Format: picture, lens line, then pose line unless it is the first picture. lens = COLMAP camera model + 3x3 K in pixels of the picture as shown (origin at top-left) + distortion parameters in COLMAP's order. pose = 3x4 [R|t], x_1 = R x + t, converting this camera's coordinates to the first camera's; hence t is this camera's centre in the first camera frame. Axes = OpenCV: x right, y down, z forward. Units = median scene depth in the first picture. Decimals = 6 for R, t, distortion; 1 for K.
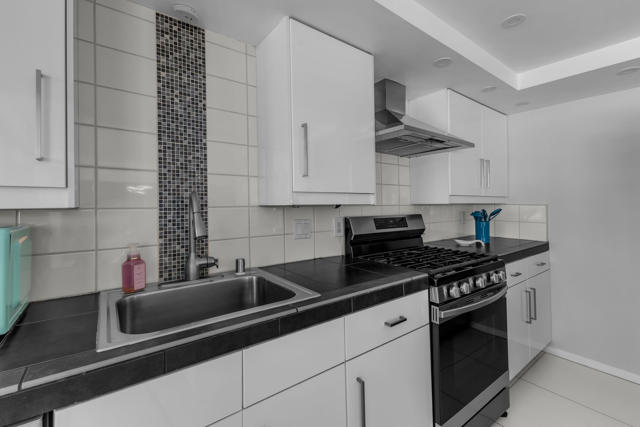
lens RADIAL K [[284.3, 0, 326.4], [0, 284.3, 191.1], [0, 0, 1]] dist [0.019426, 0.000640]
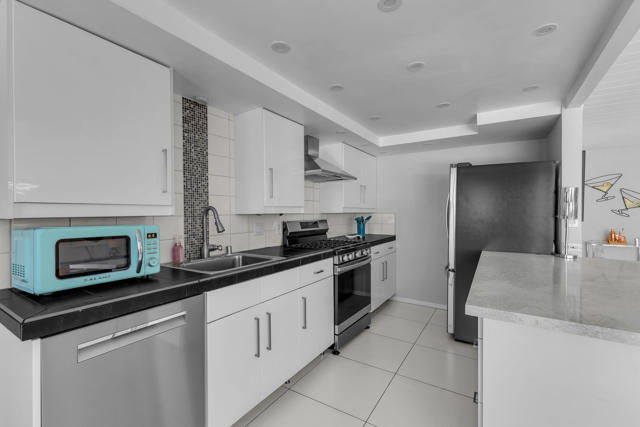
lens RADIAL K [[284.3, 0, 321.0], [0, 284.3, 212.6], [0, 0, 1]] dist [0.019426, 0.000640]
pose [[0.941800, -0.002838, 0.336162, -0.333180], [-0.011532, 0.999103, 0.040743, -0.031188], [-0.335976, -0.042249, 0.940923, -0.698053]]
